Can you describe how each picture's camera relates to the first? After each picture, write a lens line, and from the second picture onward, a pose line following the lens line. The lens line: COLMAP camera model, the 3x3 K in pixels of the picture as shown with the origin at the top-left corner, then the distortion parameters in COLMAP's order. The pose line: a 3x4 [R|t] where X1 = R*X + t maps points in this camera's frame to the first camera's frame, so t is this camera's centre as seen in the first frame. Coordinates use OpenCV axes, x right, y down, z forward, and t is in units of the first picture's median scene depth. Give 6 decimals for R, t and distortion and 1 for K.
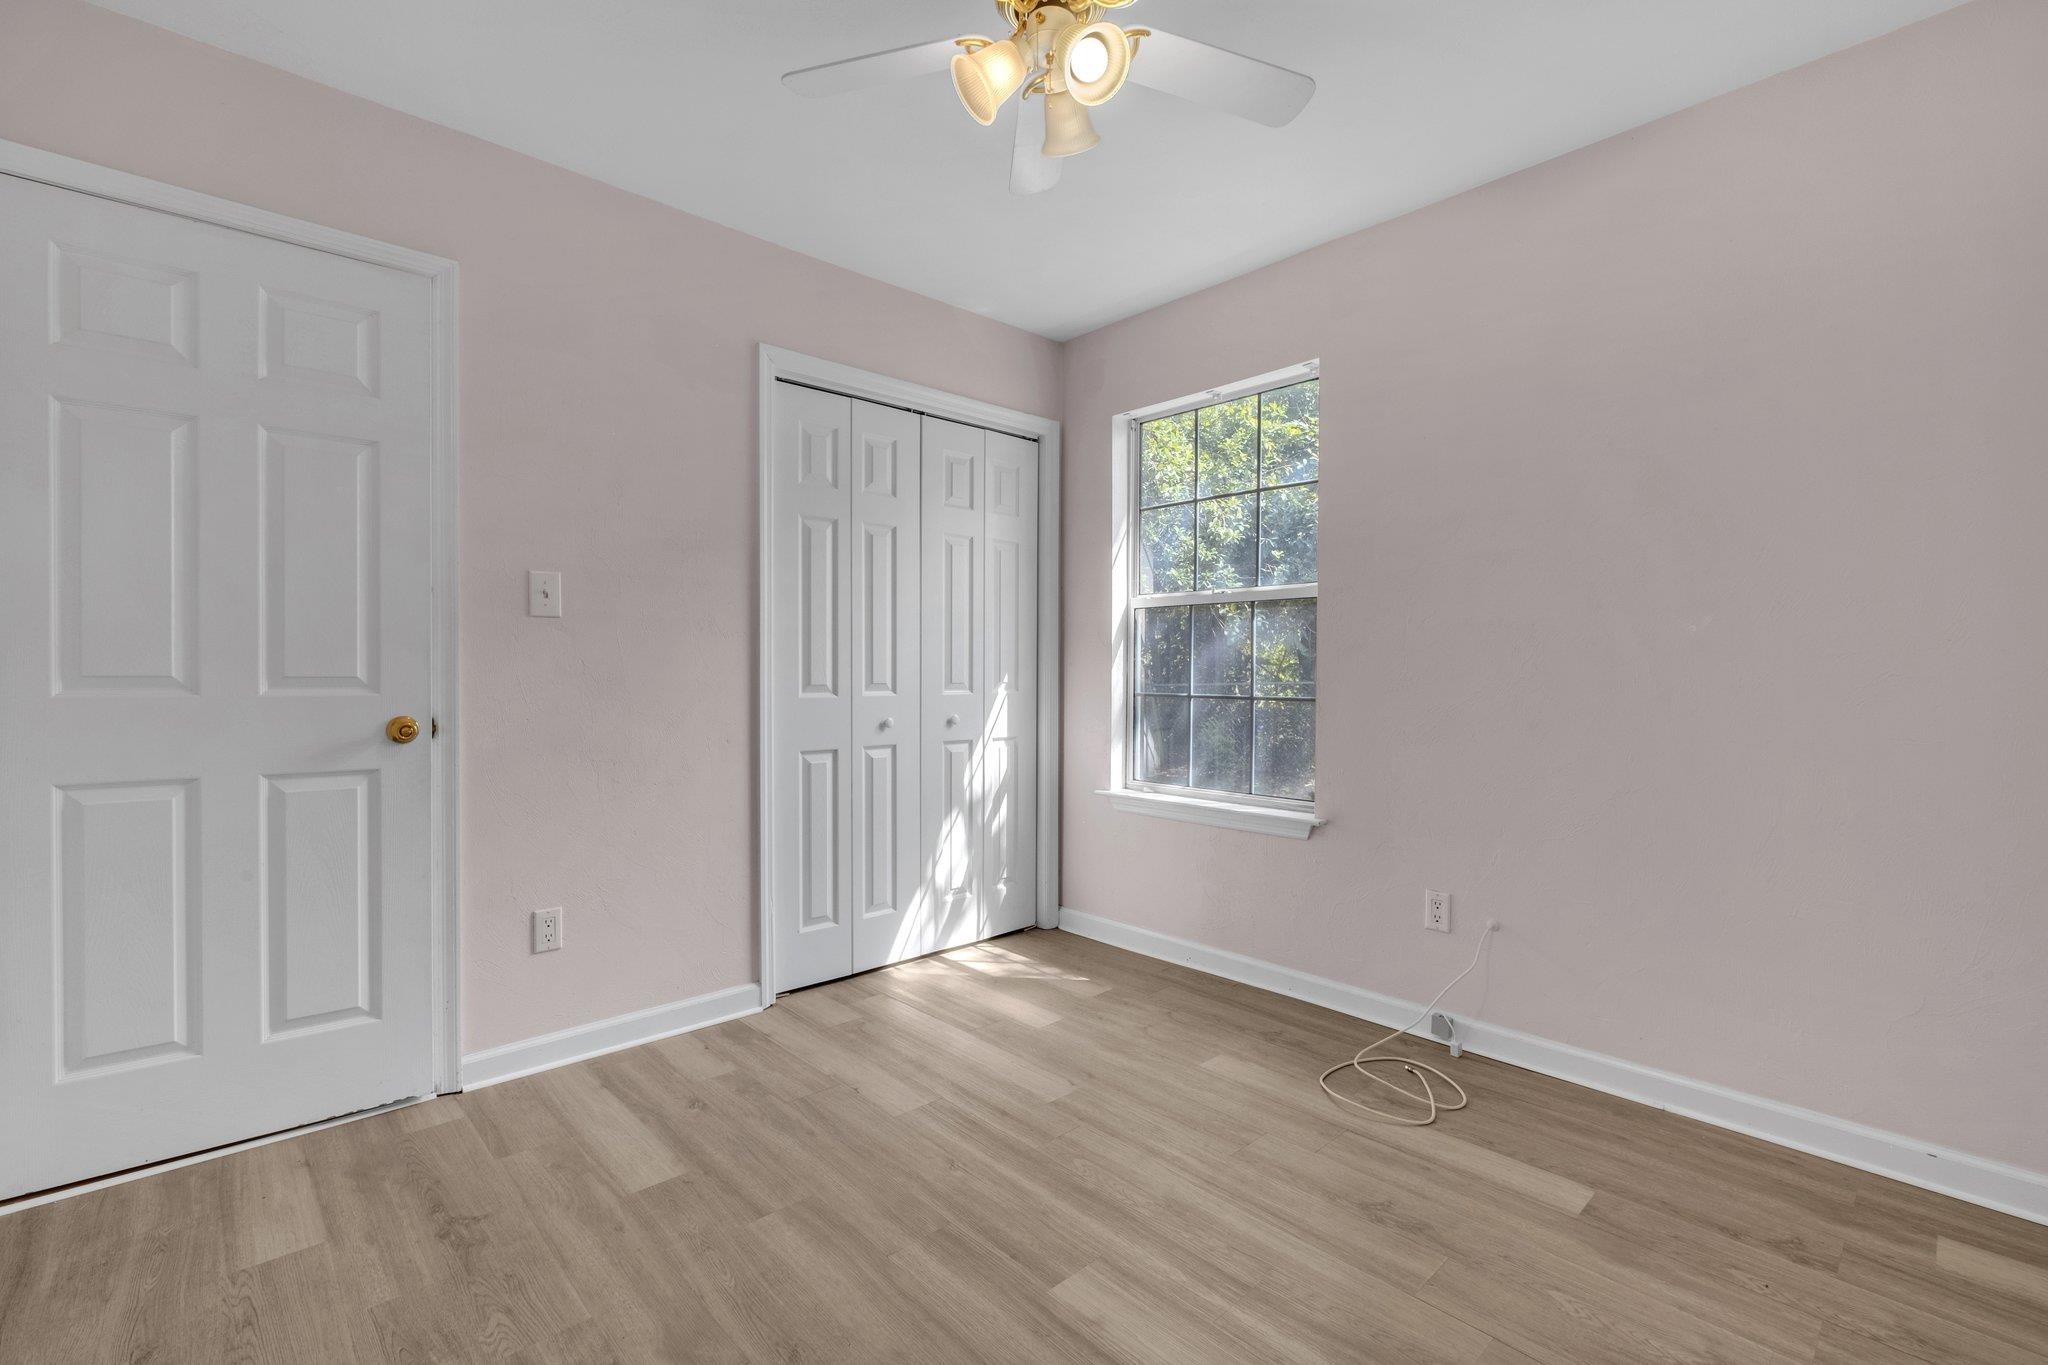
lens RADIAL K [[887.9, 0, 1010.6], [0, 887.9, 672.7], [0, 0, 1]] dist [-0.004101, -0.000150]
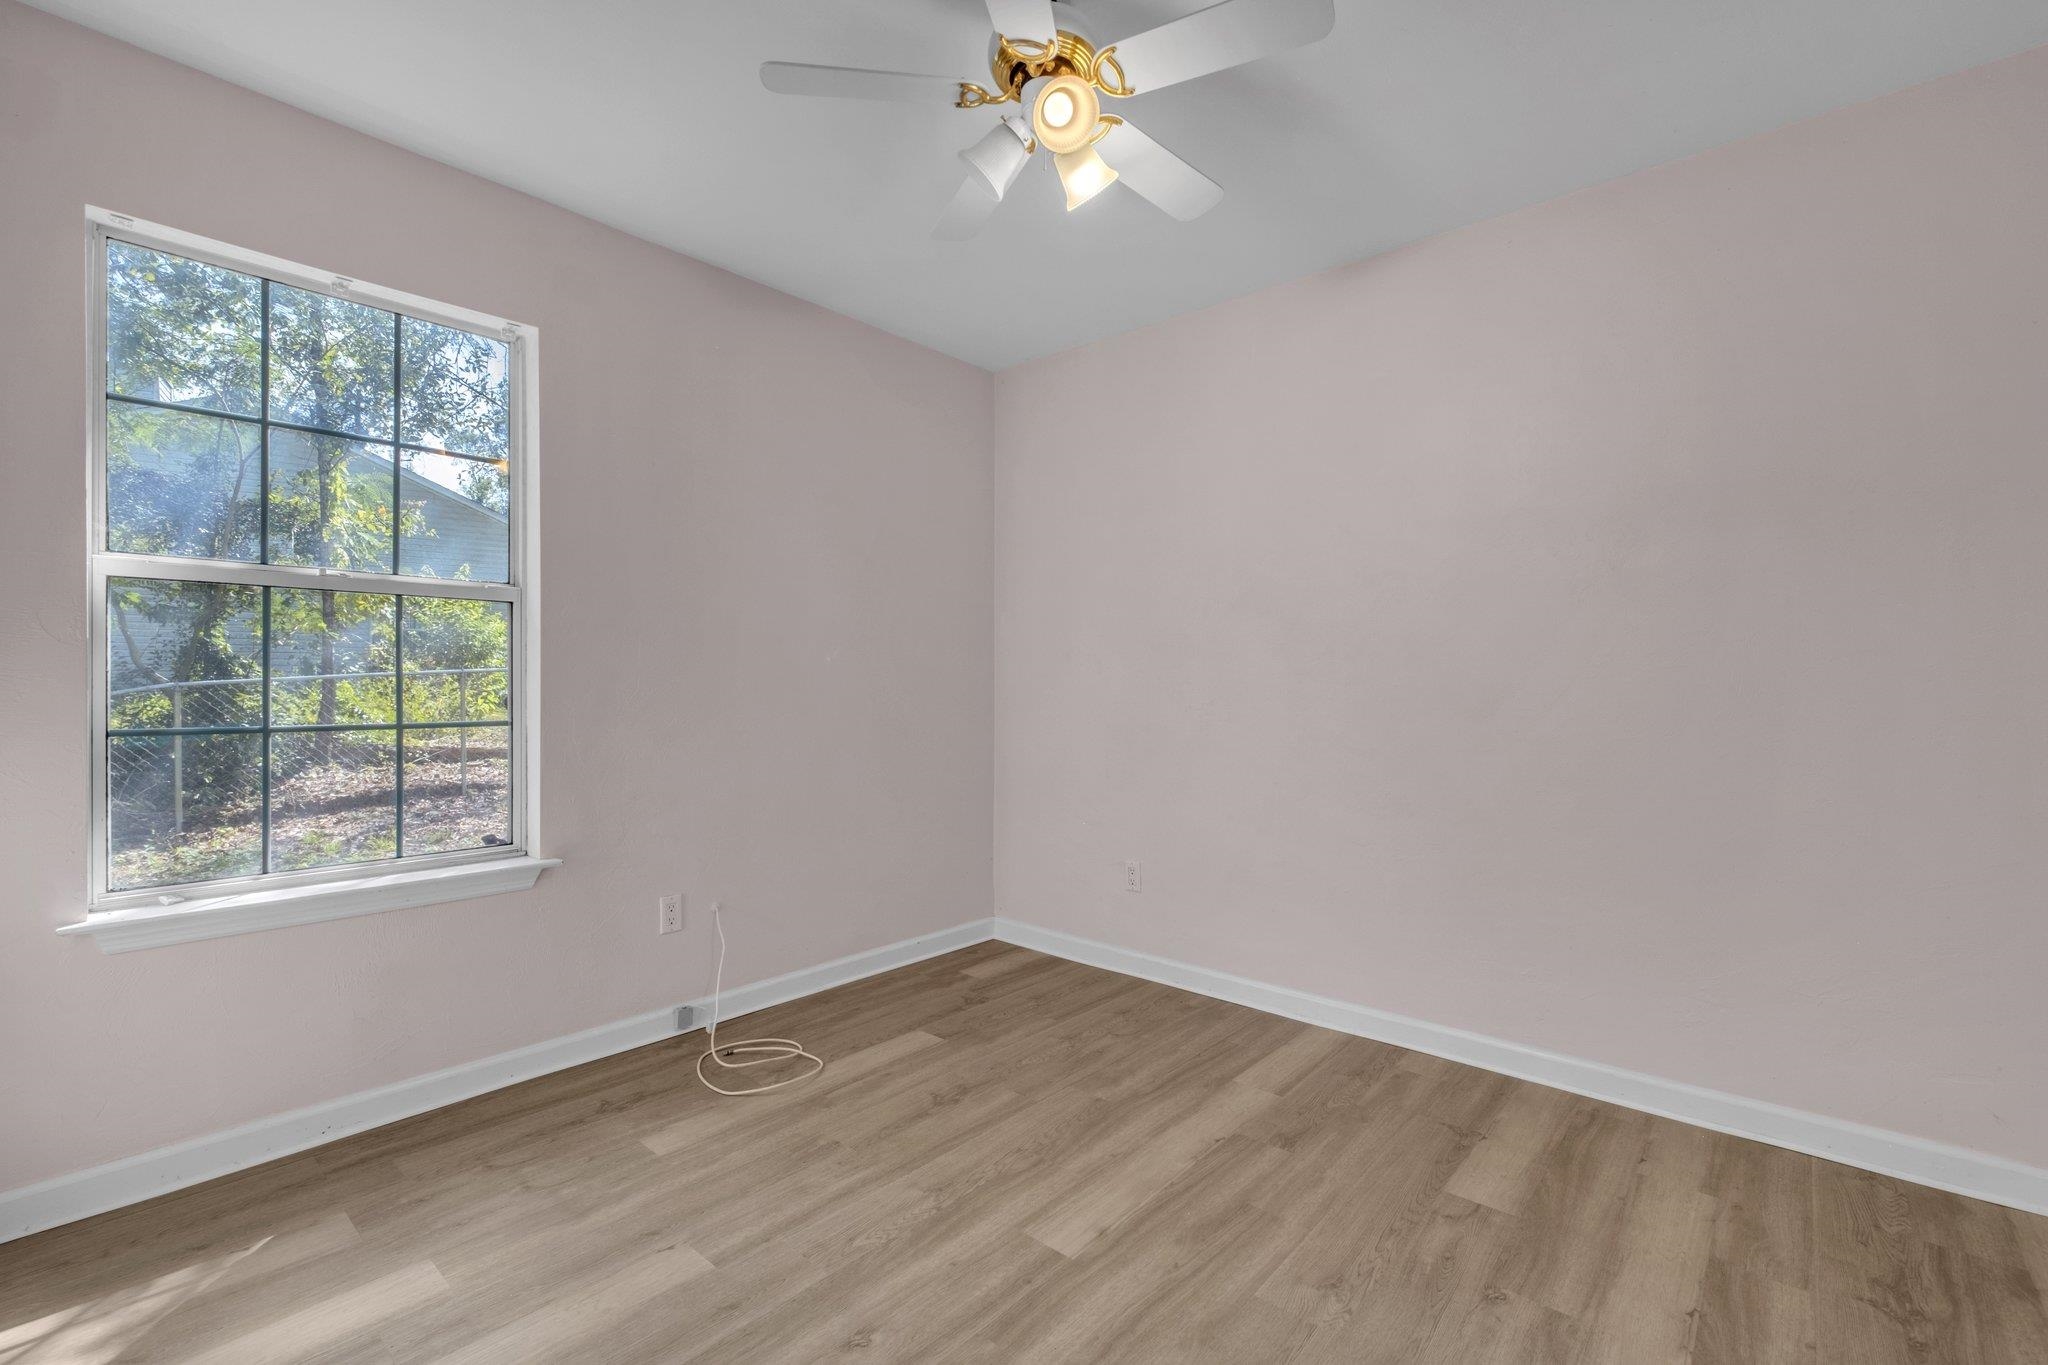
lens RADIAL K [[887.9, 0, 1010.6], [0, 887.9, 672.7], [0, 0, 1]] dist [-0.004101, -0.000150]
pose [[-0.093237, 0.009168, 0.995602, -0.733182], [0.000284, 0.999958, -0.009181, -0.012819], [-0.995644, -0.000573, -0.093236, 0.820357]]
